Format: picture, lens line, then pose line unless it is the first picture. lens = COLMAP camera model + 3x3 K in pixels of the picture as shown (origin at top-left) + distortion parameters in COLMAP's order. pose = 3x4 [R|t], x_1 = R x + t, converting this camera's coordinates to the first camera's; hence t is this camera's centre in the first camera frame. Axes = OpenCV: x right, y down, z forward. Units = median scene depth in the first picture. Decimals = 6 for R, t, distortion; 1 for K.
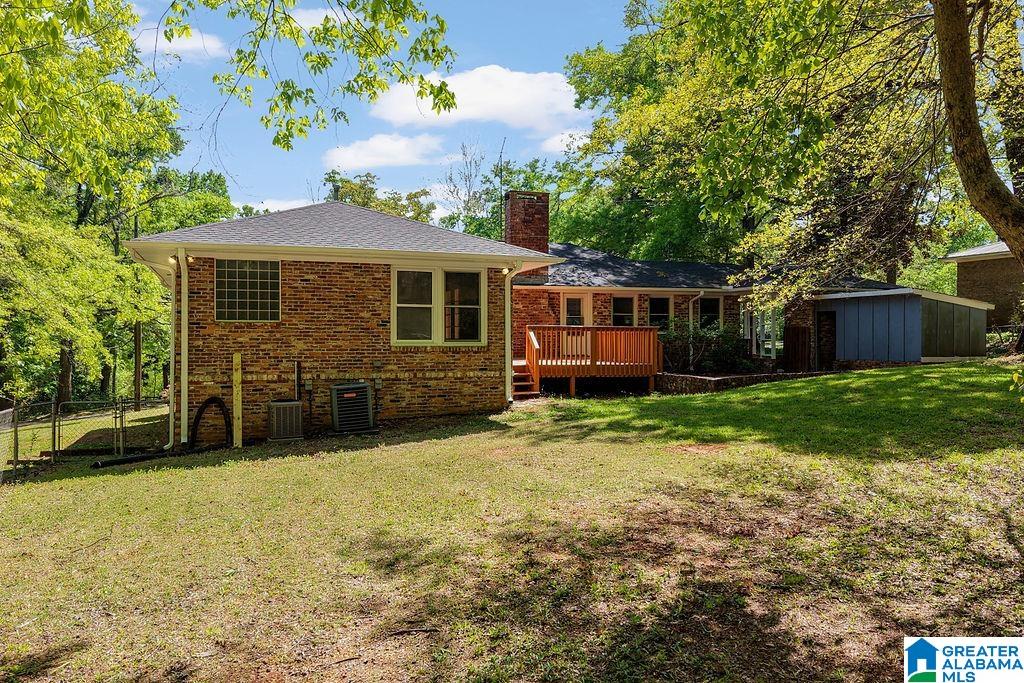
lens RADIAL K [[818.8, 0, 510.1], [0, 818.8, 343.8], [0, 0, 1]] dist [0.057550, -0.083171]
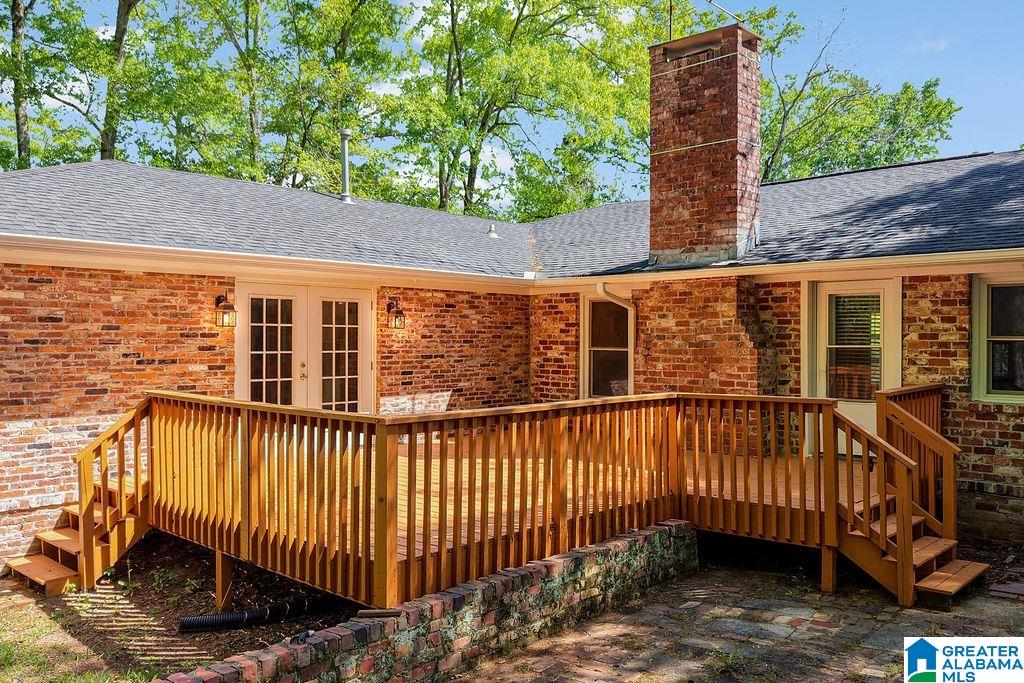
lens RADIAL K [[818.8, 0, 556.5], [0, 818.8, 341.0], [0, 0, 1]] dist [0.057550, -0.083171]
pose [[0.477326, 0.005977, -0.878706, 0.539522], [-0.010135, 0.999948, 0.001296, -0.057223], [0.878668, 0.008287, 0.477361, 1.167203]]
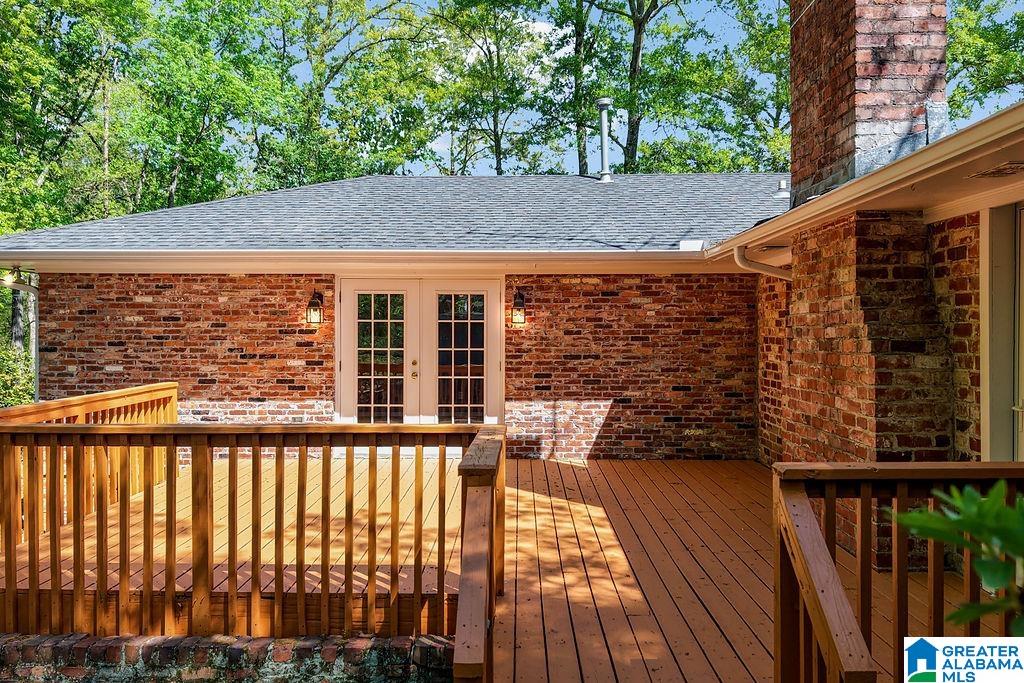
lens RADIAL K [[818.8, 0, 511.2], [0, 818.8, 342.4], [0, 0, 1]] dist [0.057550, -0.083171]
pose [[-0.359861, 0.009149, -0.932961, 0.423620], [-0.007552, 0.999891, 0.012718, -0.058839], [0.932975, 0.011623, -0.359752, 1.561448]]
